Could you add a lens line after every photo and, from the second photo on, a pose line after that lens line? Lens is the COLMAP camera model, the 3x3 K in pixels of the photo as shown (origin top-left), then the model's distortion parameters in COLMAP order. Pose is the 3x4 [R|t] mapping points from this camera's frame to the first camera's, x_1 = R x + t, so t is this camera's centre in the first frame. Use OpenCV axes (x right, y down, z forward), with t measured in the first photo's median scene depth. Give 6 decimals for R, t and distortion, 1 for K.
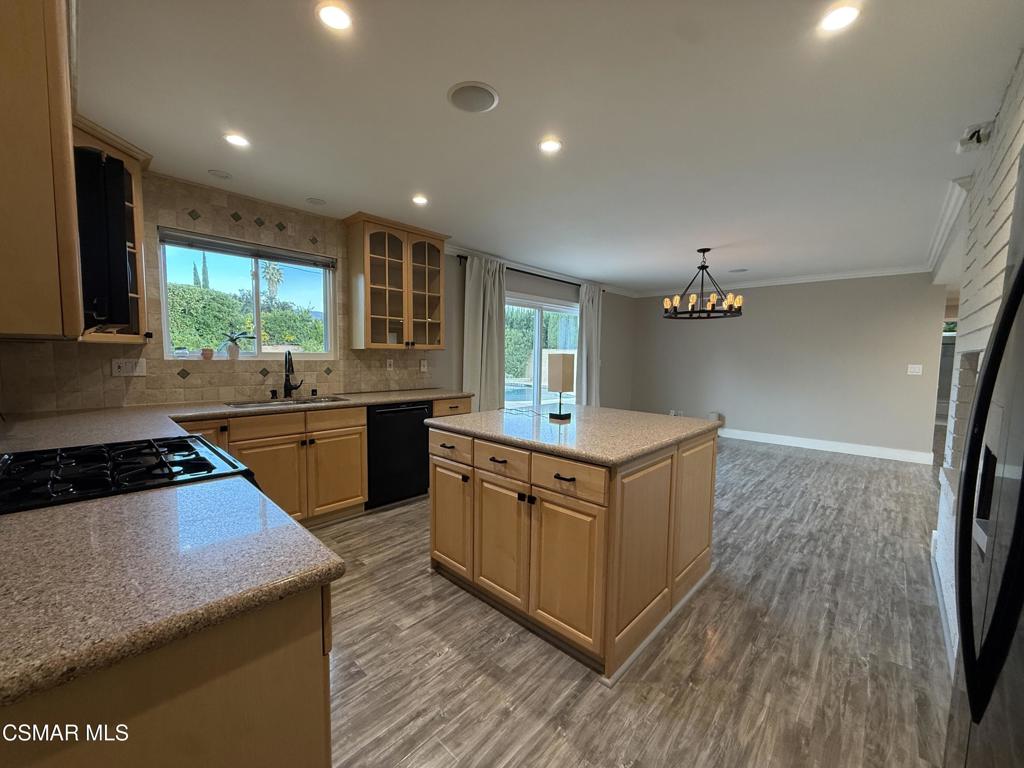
lens RADIAL K [[408.0, 0, 508.3], [0, 408.0, 384.4], [0, 0, 1]] dist [0.000262, -0.000240]
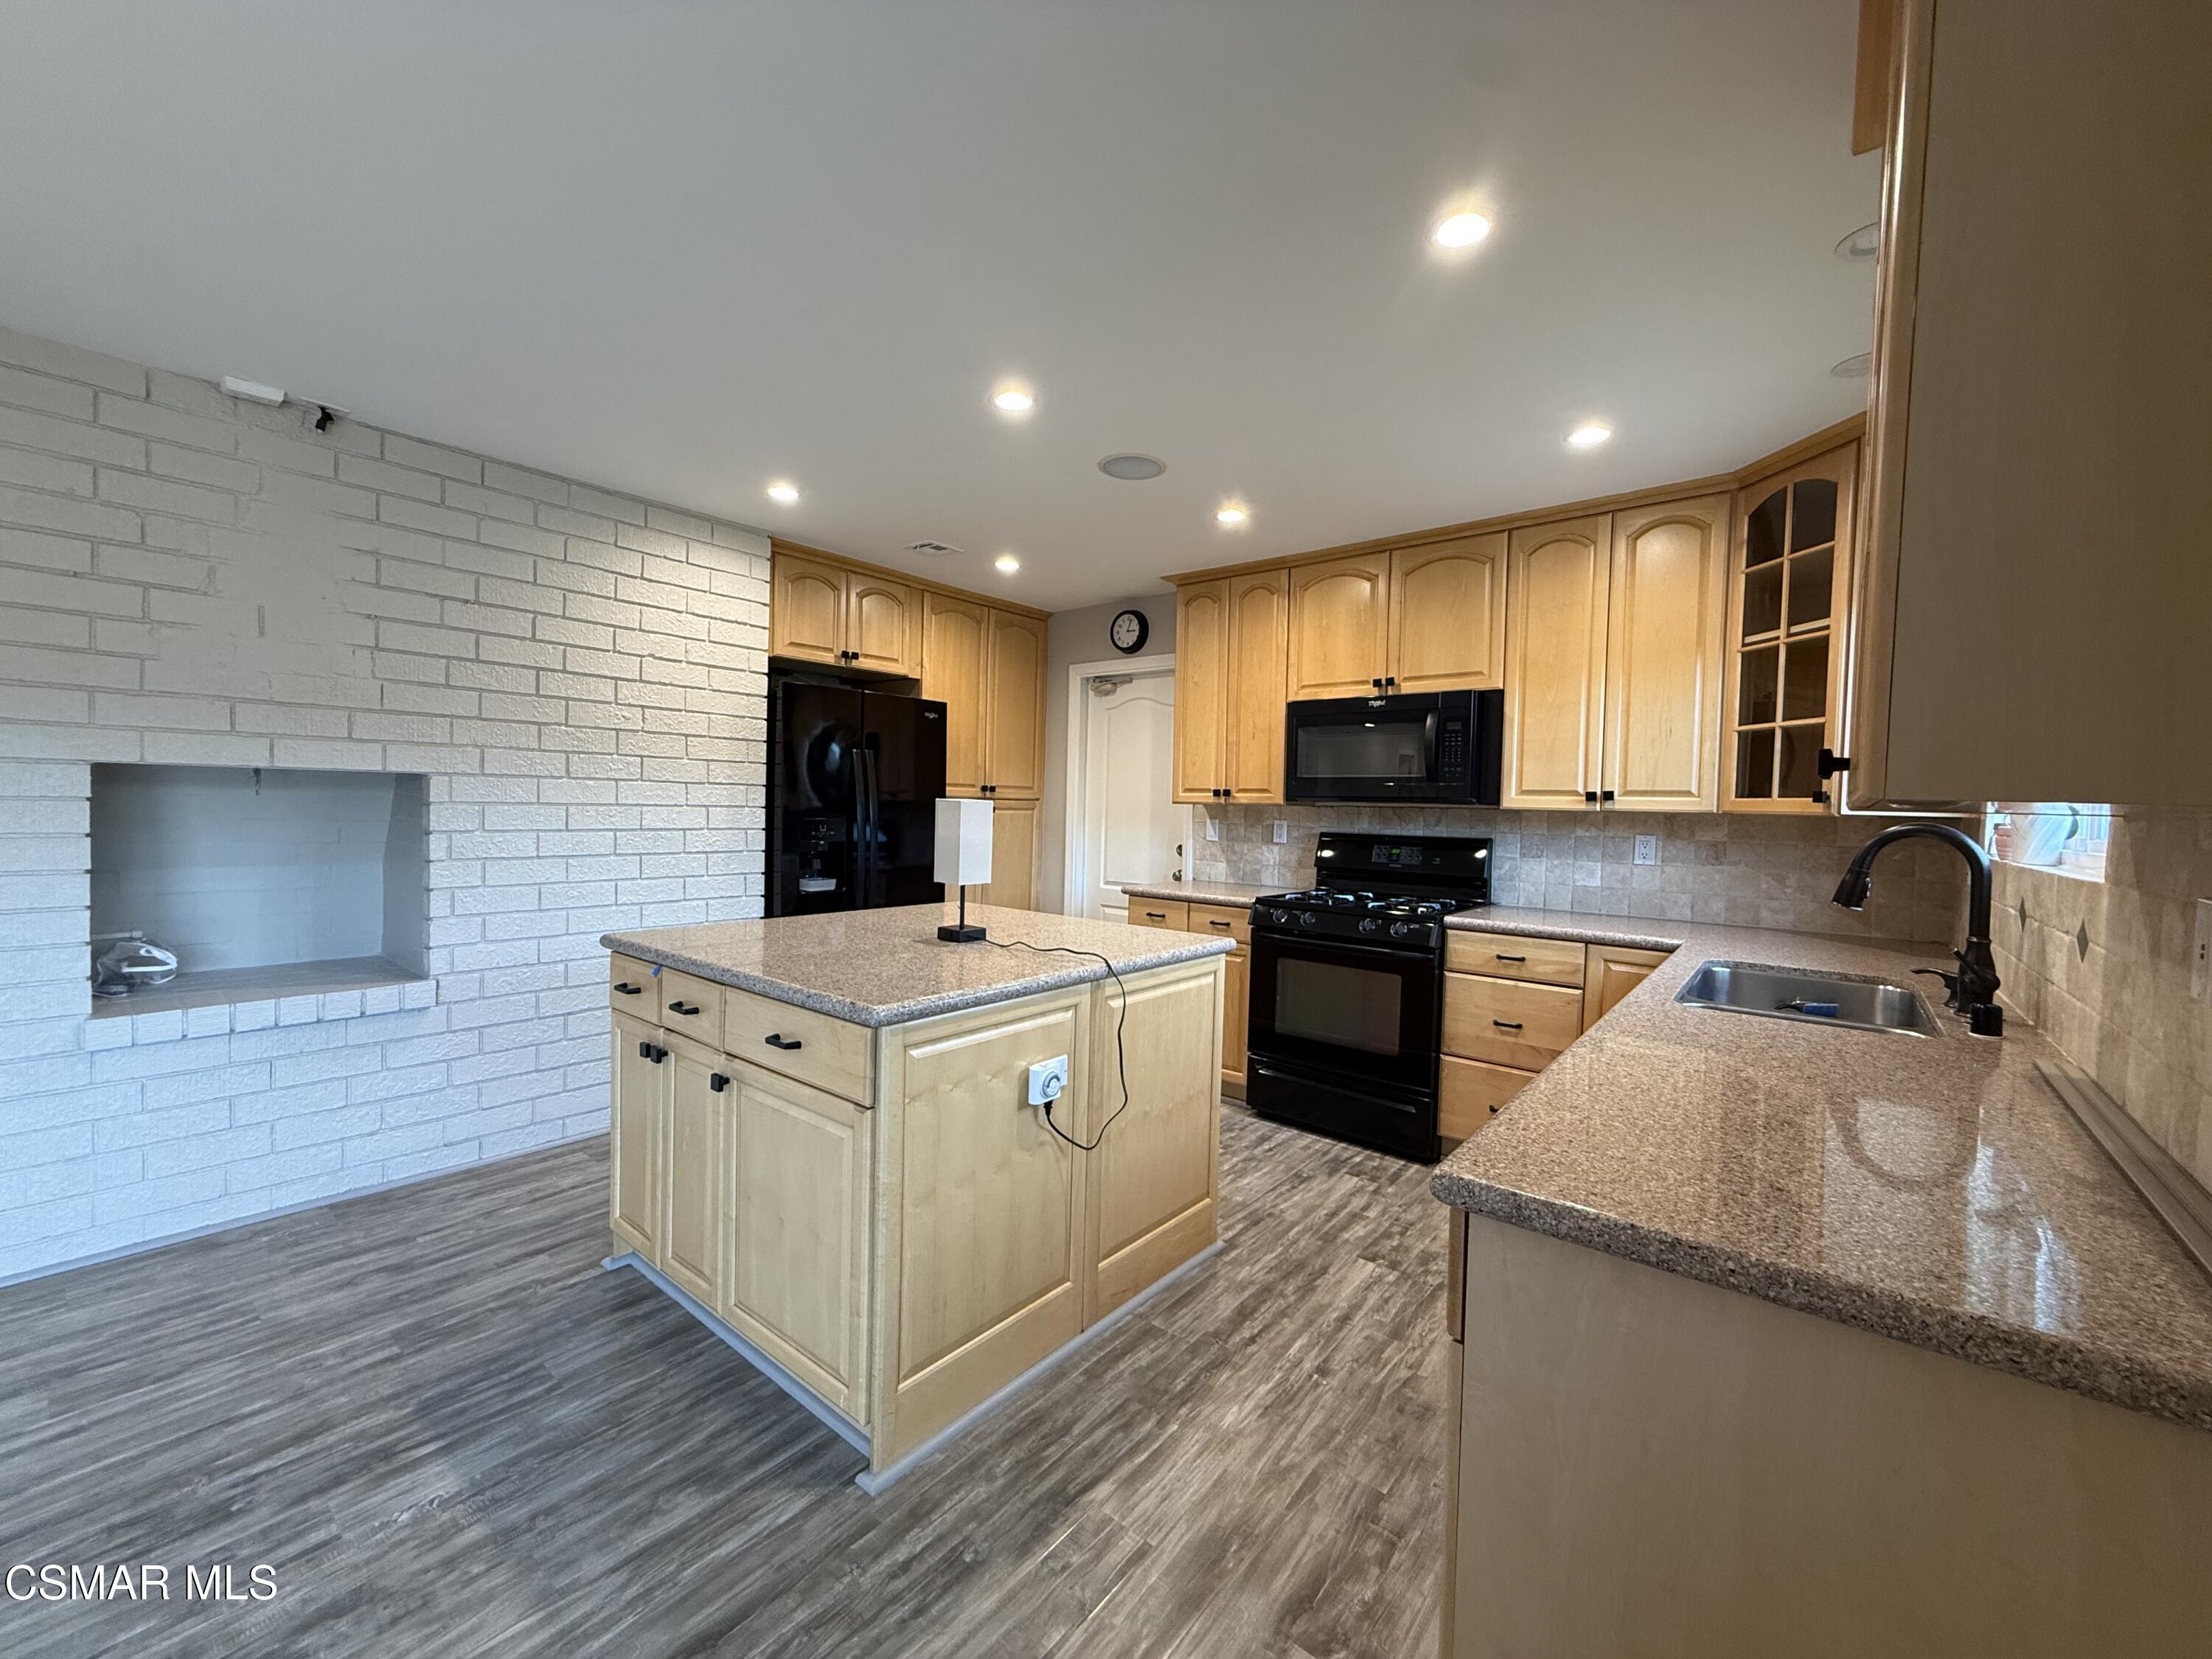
lens RADIAL K [[881.4, 0, 1098.0], [0, 881.4, 830.3], [0, 0, 1]] dist [0.000262, -0.000240]
pose [[-0.996681, -0.038840, -0.071543, 0.036958], [-0.046196, 0.993482, 0.104207, -0.112191], [0.067029, 0.107166, -0.991979, 1.479909]]
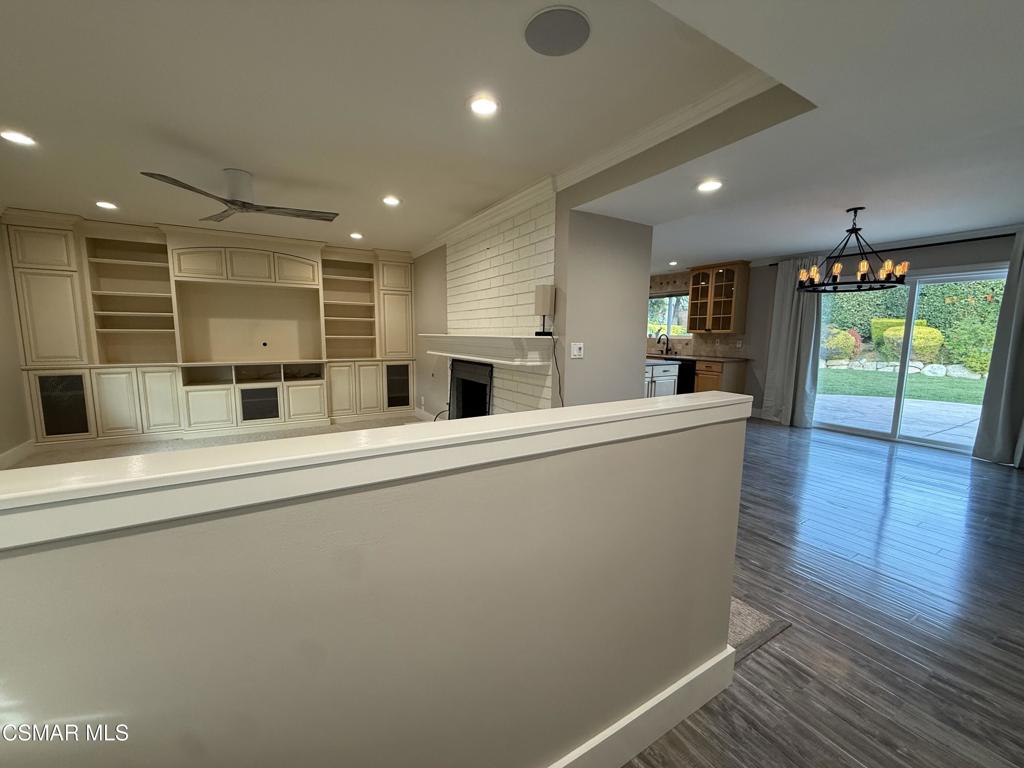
lens RADIAL K [[408.0, 0, 508.3], [0, 408.0, 384.4], [0, 0, 1]] dist [0.000262, -0.000240]
pose [[-0.277170, 0.103586, -0.955221, 2.009211], [-0.085497, 0.987569, 0.131902, -0.028424], [0.957010, 0.118228, -0.264868, 0.761727]]
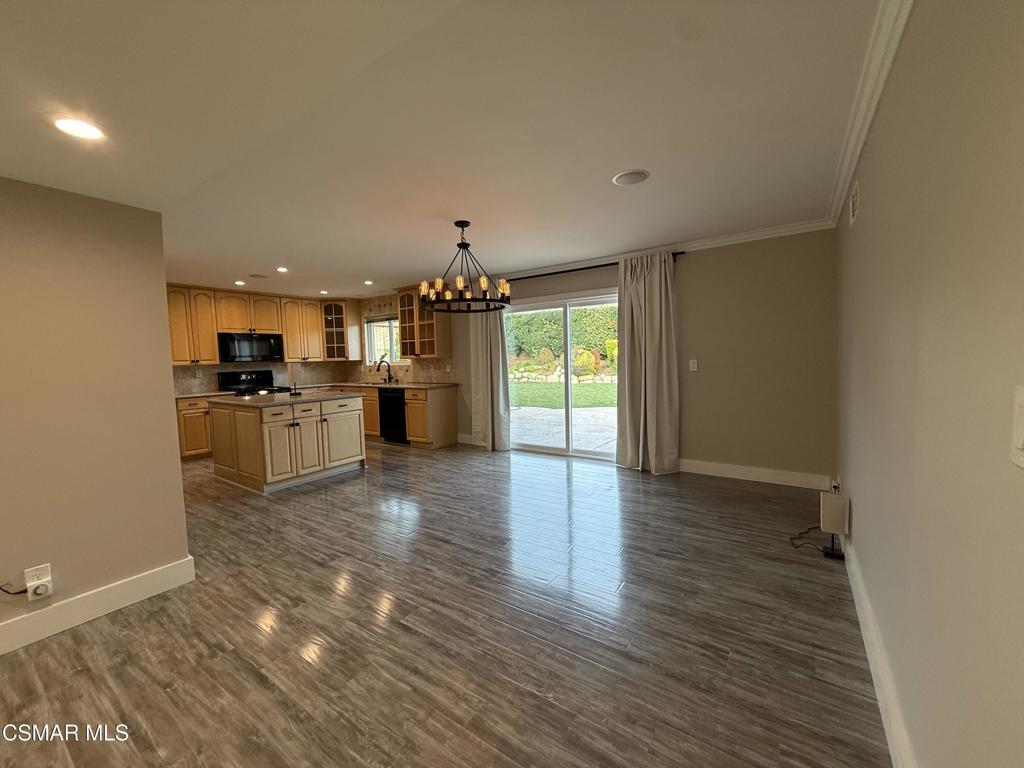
lens RADIAL K [[408.0, 0, 508.3], [0, 408.0, 384.4], [0, 0, 1]] dist [0.000262, -0.000240]
pose [[0.147195, 0.046852, -0.987997, 1.693381], [-0.043893, 0.998203, 0.040797, -0.073700], [0.988133, 0.037361, 0.148987, 1.294220]]
